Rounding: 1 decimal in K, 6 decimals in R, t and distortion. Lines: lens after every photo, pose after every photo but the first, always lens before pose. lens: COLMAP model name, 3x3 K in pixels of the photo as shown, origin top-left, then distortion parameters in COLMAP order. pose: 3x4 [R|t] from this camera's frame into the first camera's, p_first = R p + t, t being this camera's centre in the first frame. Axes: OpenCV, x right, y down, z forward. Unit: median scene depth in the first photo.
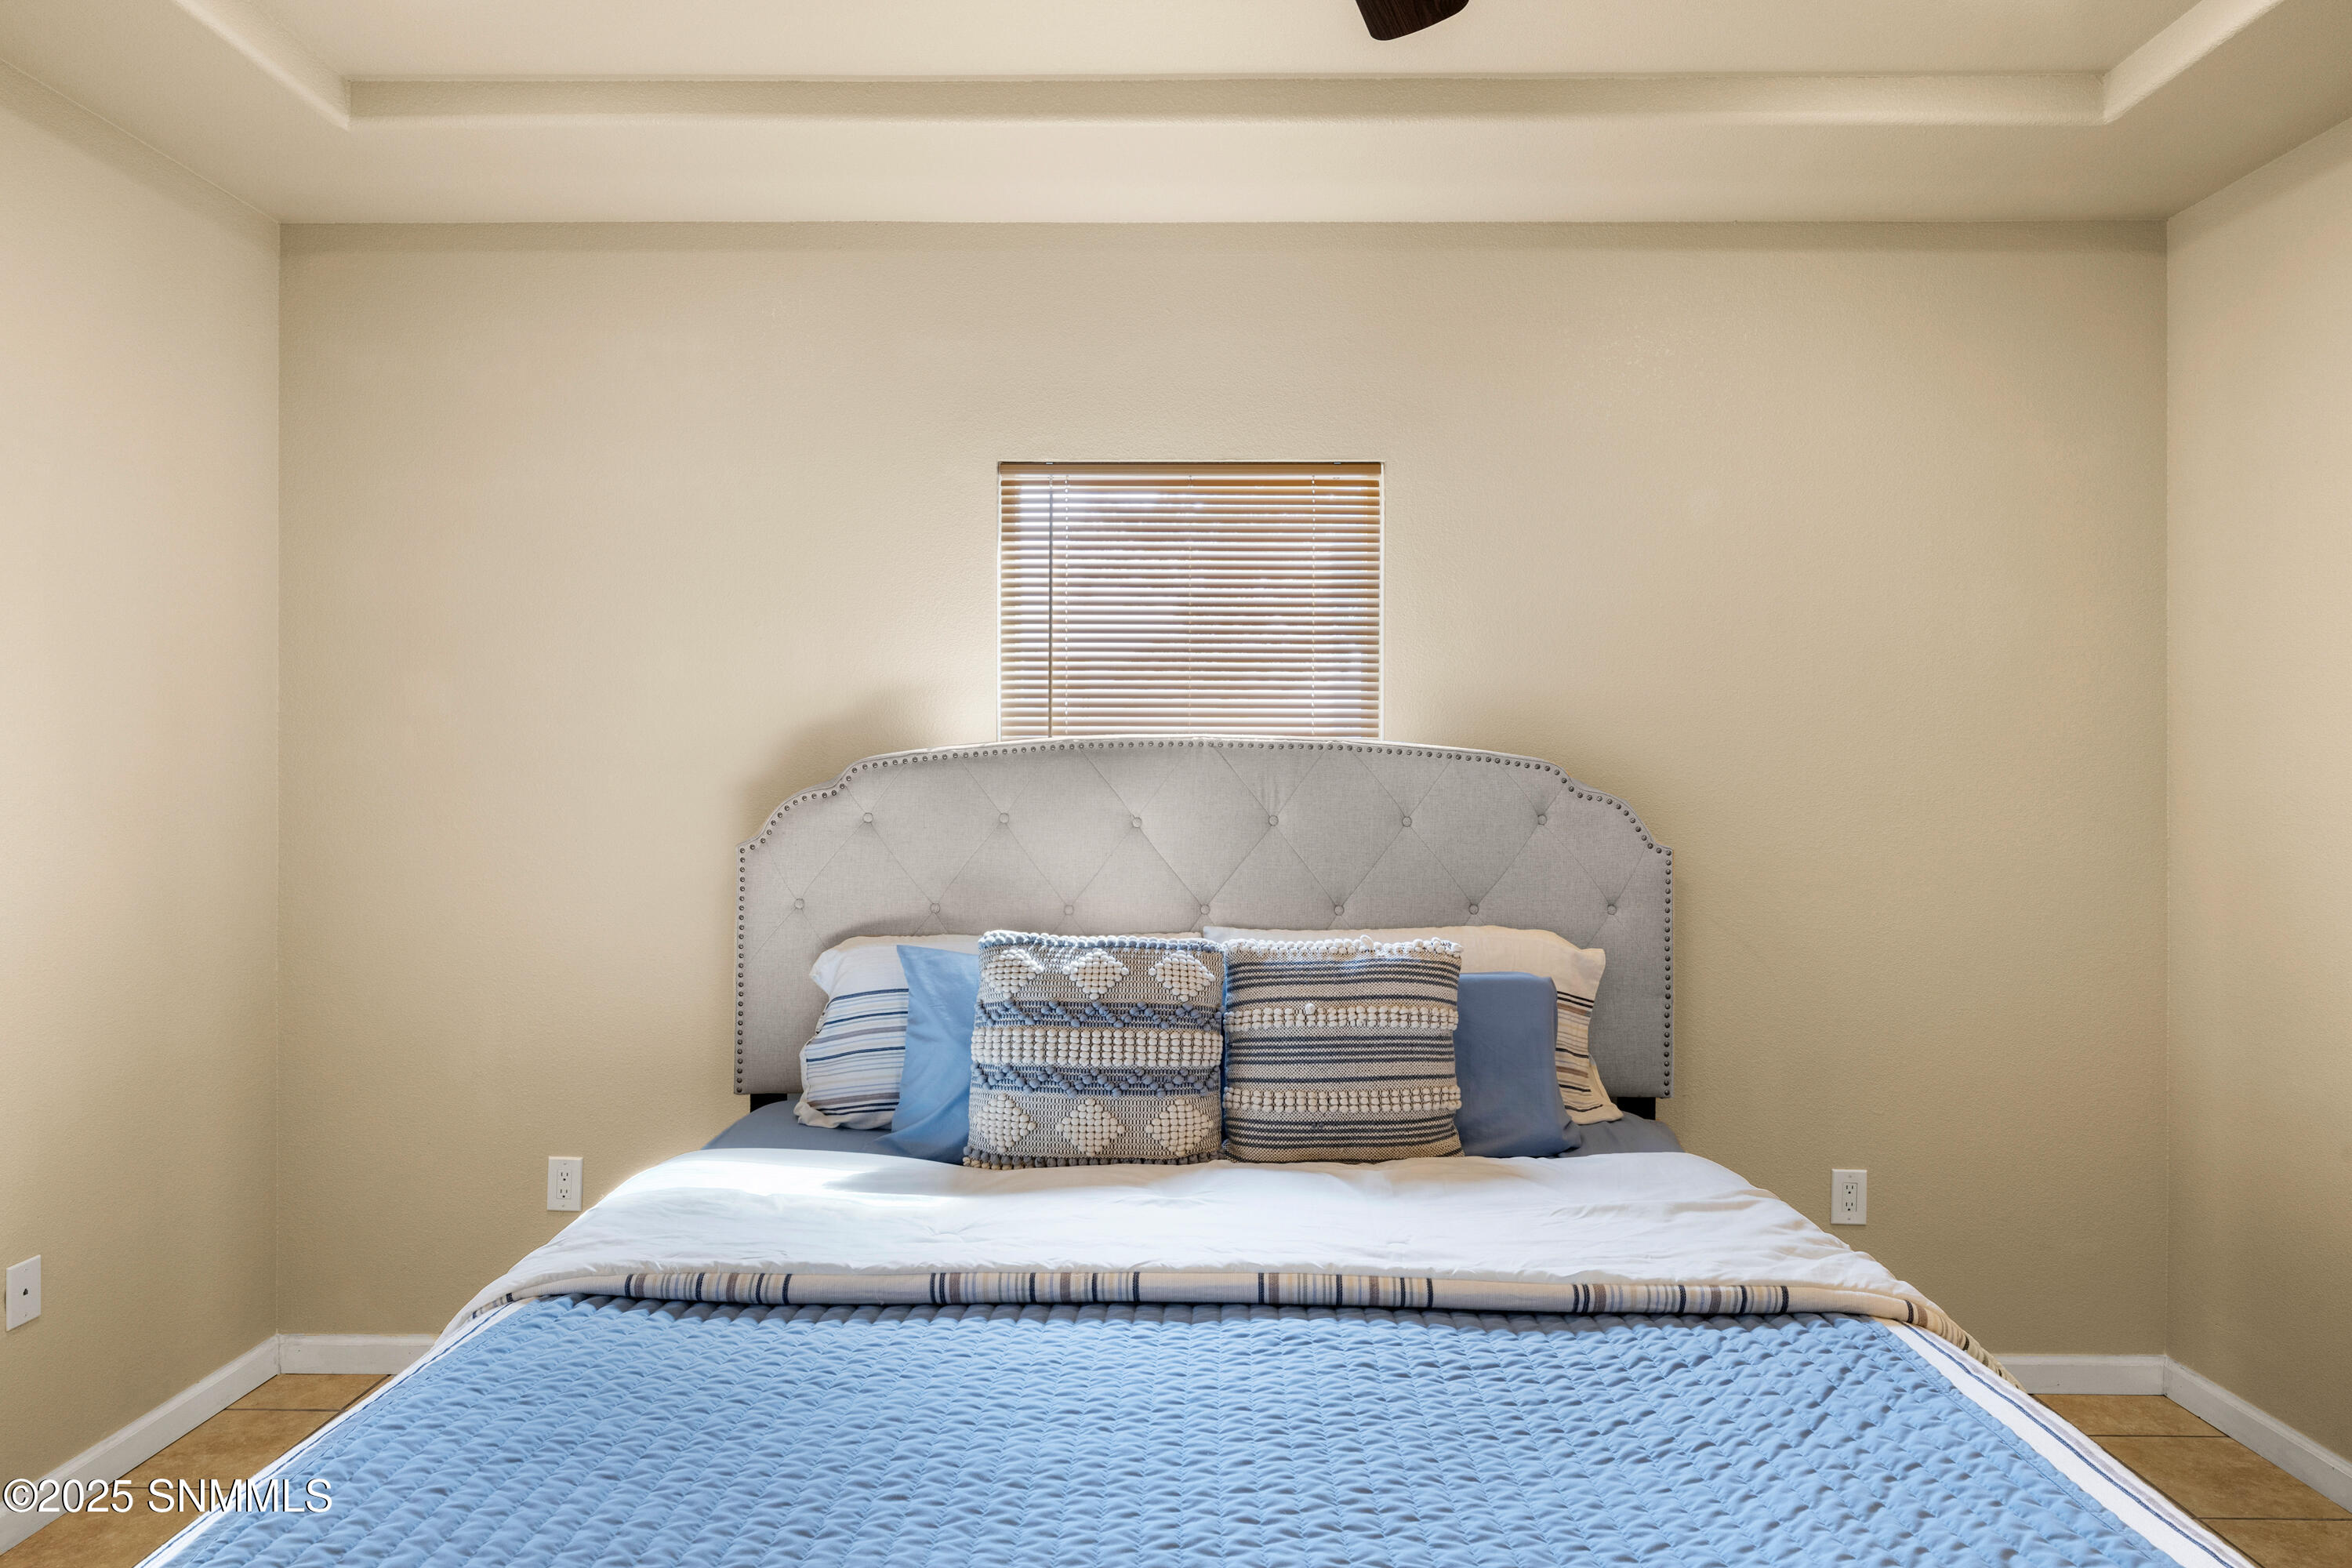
lens RADIAL K [[1330.1, 0, 1183.9], [0, 1330.1, 764.6], [0, 0, 1]] dist [0.009076, -0.008251]
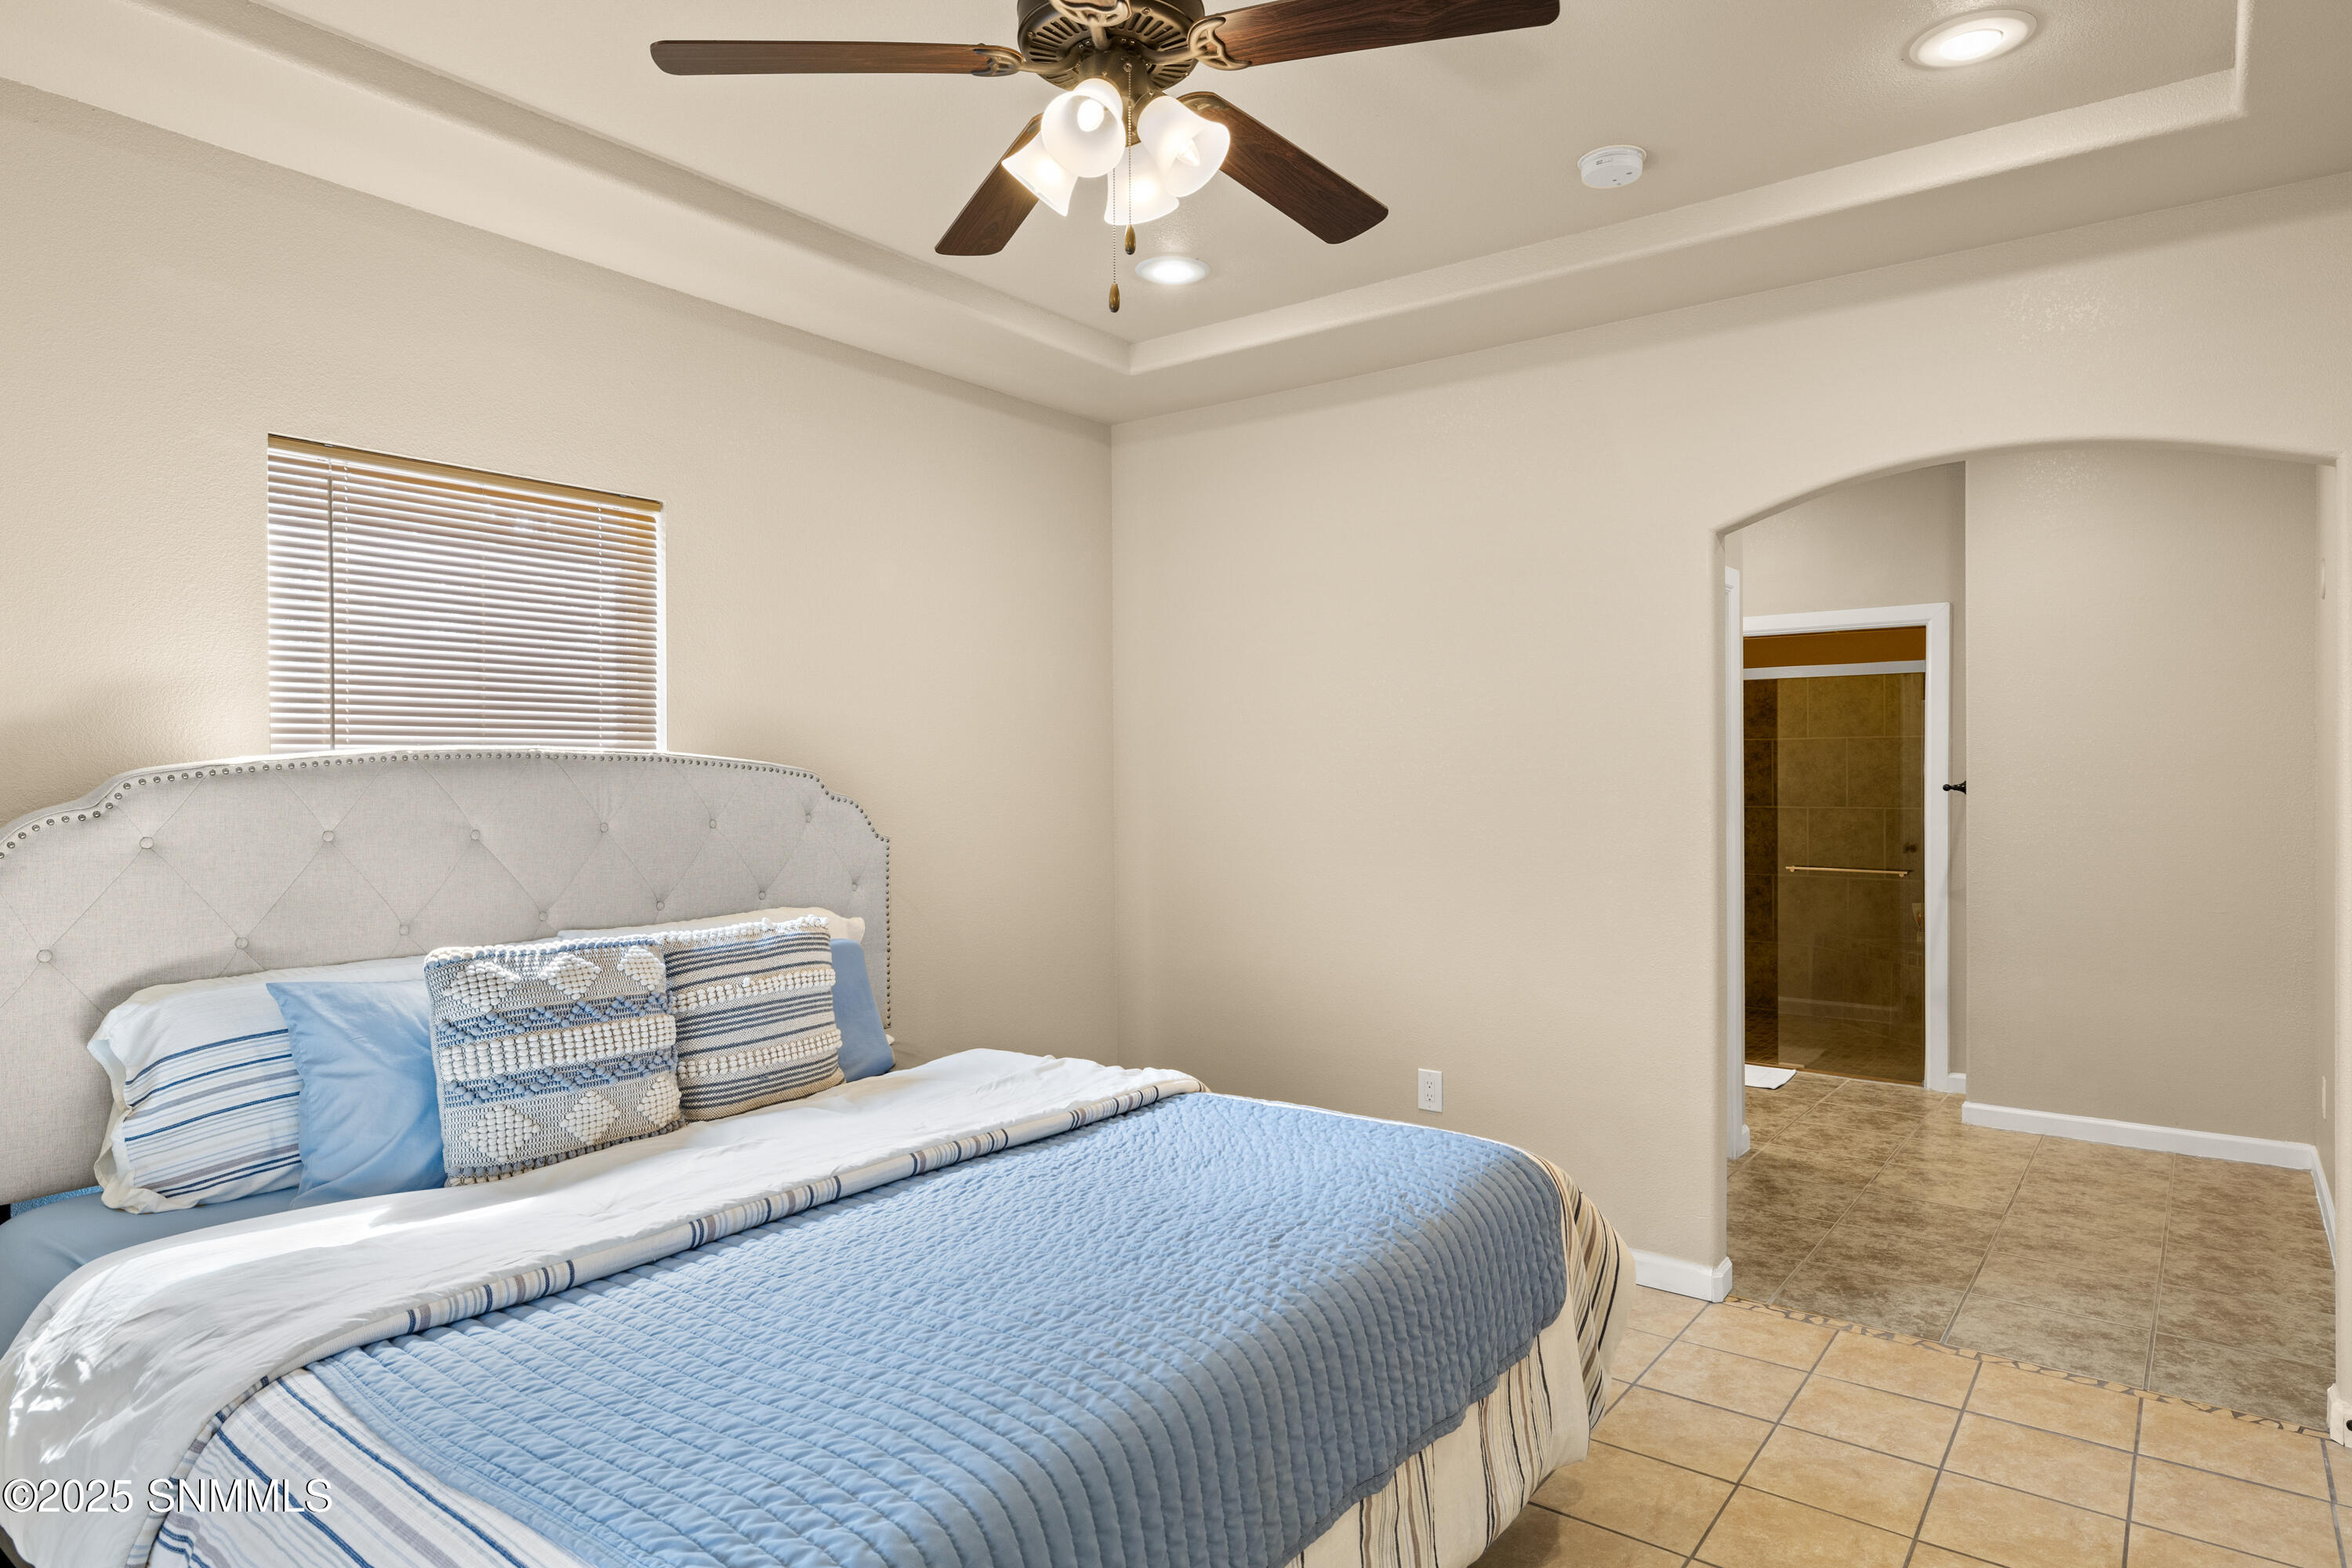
lens RADIAL K [[1330.1, 0, 1185.9], [0, 1330.1, 788.1], [0, 0, 1]] dist [0.009076, -0.008251]
pose [[0.594820, -0.015206, 0.803715, -0.618153], [0.001945, 0.999845, 0.017477, -0.009236], [-0.803856, -0.008832, 0.594758, -0.019208]]
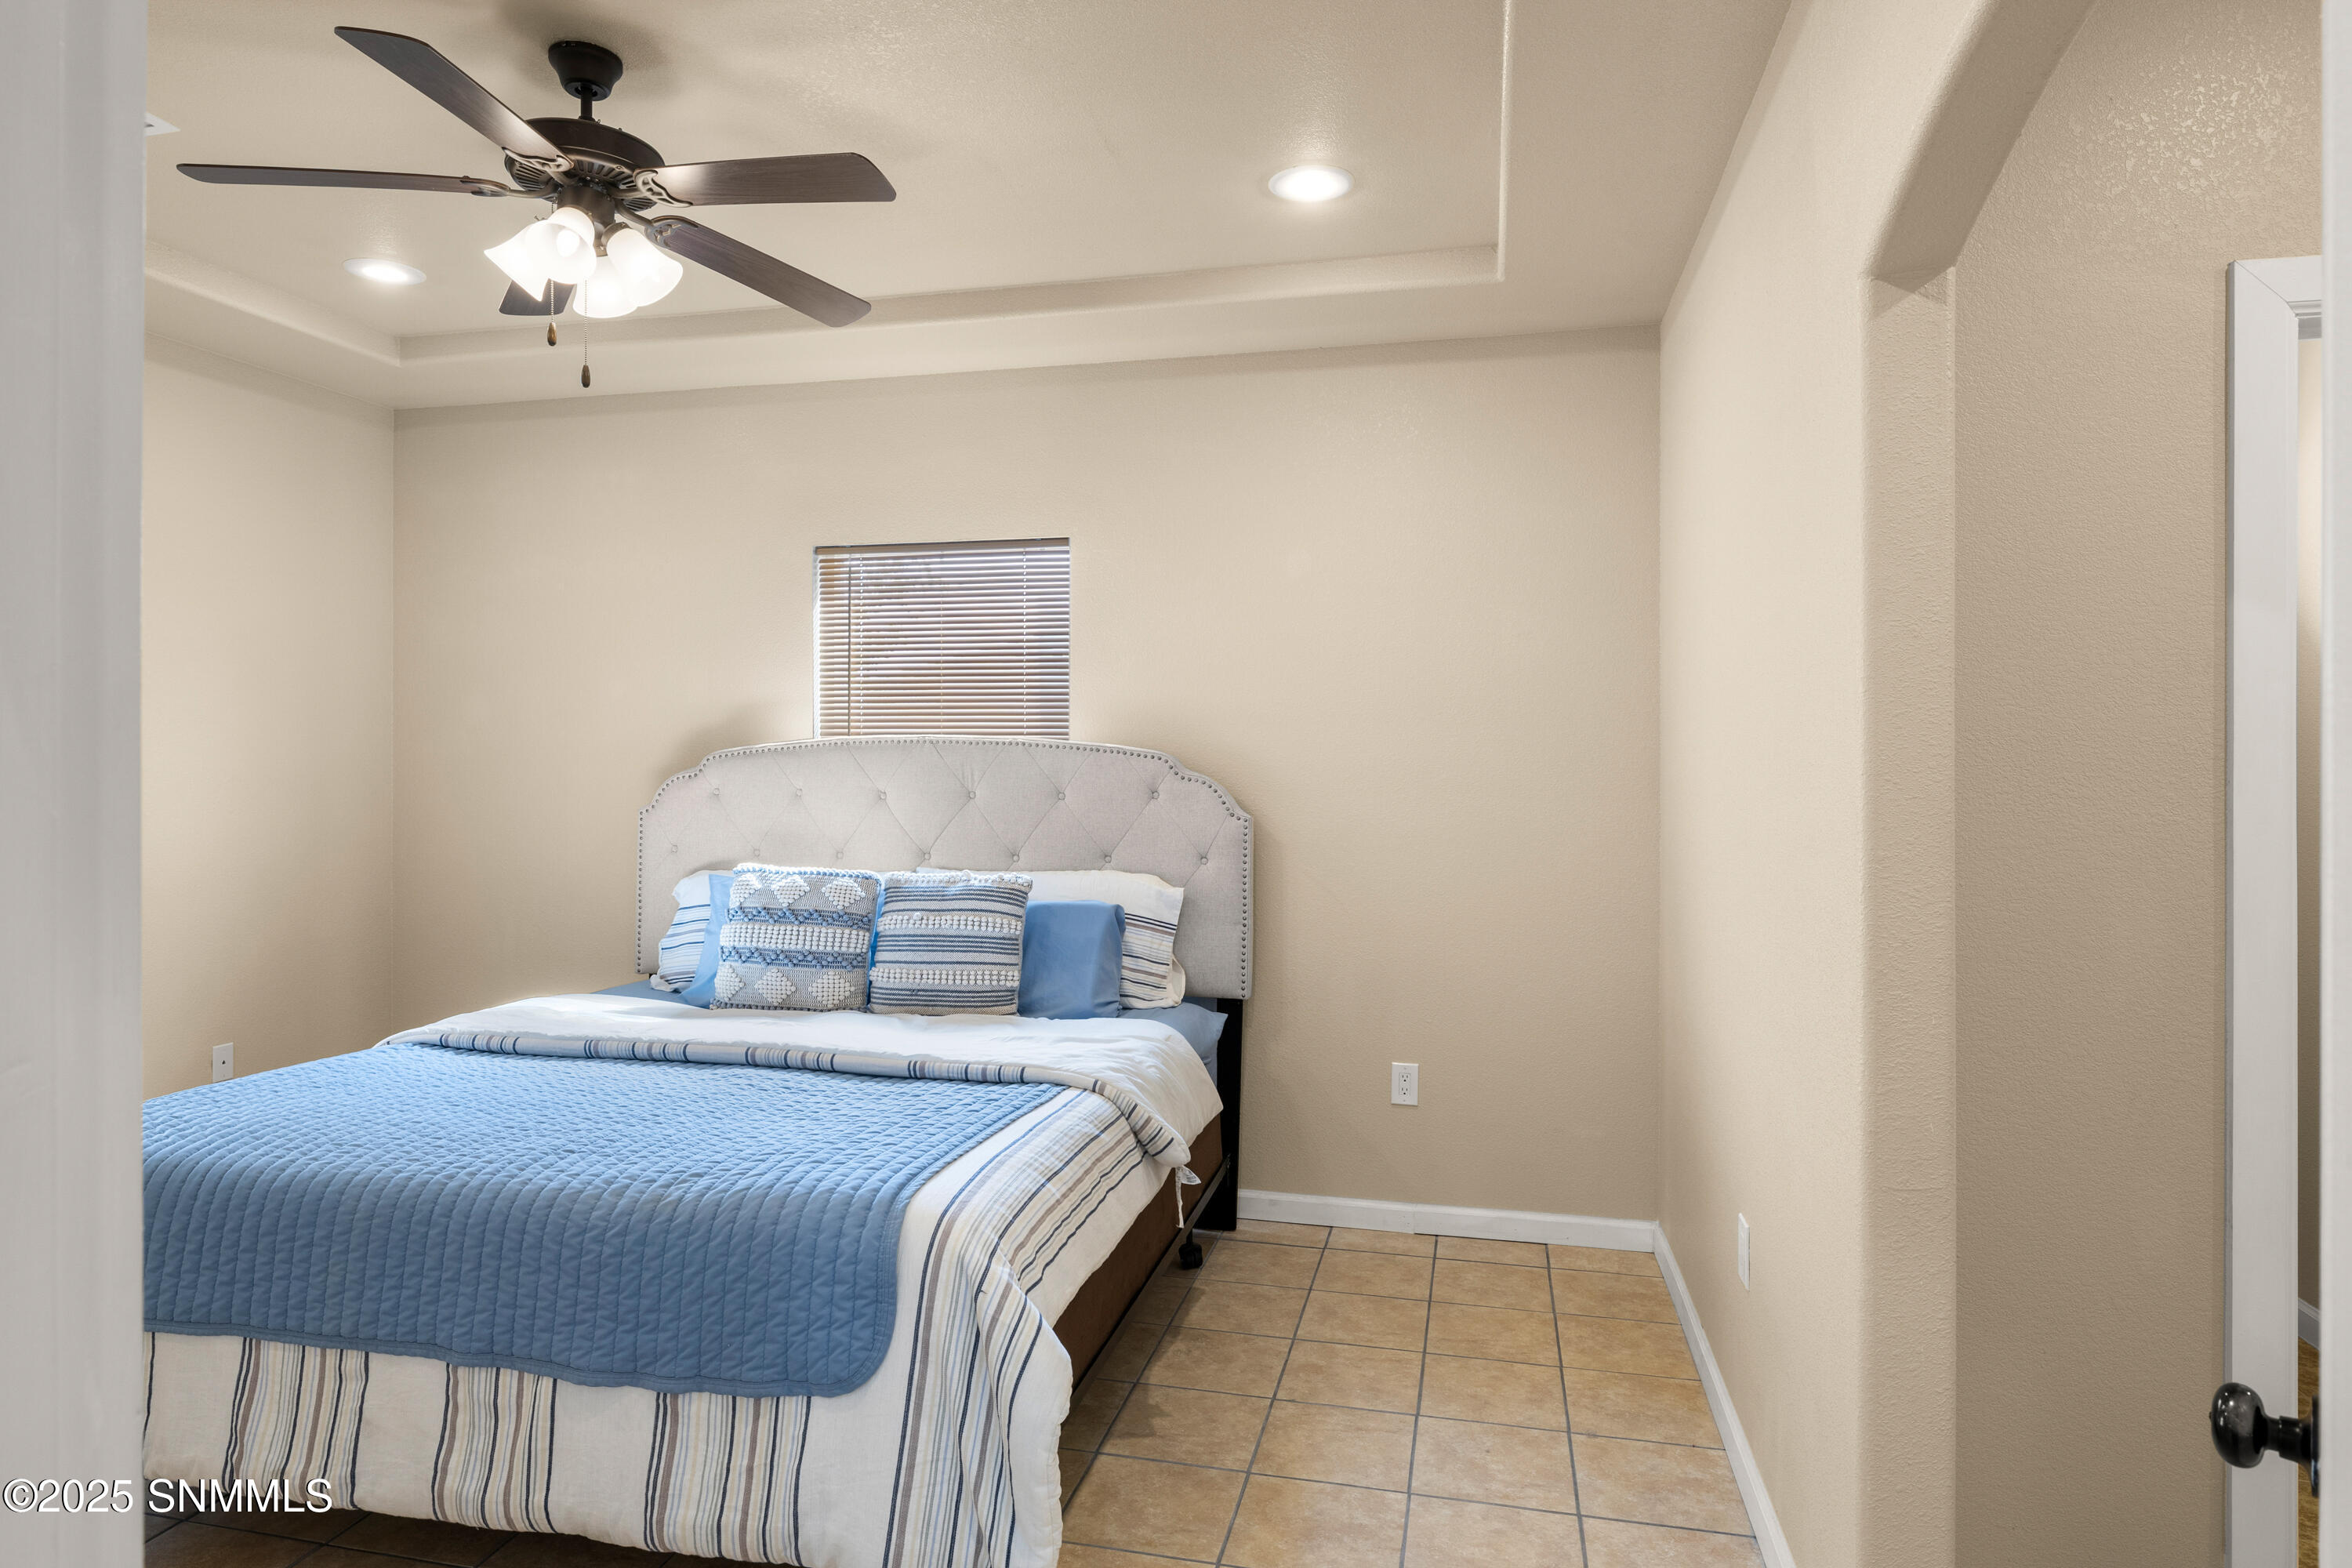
lens RADIAL K [[1330.1, 0, 1174.6], [0, 1330.1, 763.7], [0, 0, 1]] dist [0.009076, -0.008251]
pose [[0.975930, 0.000439, -0.218083, 0.708276], [0.001196, 0.999972, 0.007369, -0.002371], [0.218080, -0.007452, 0.975902, -0.419501]]
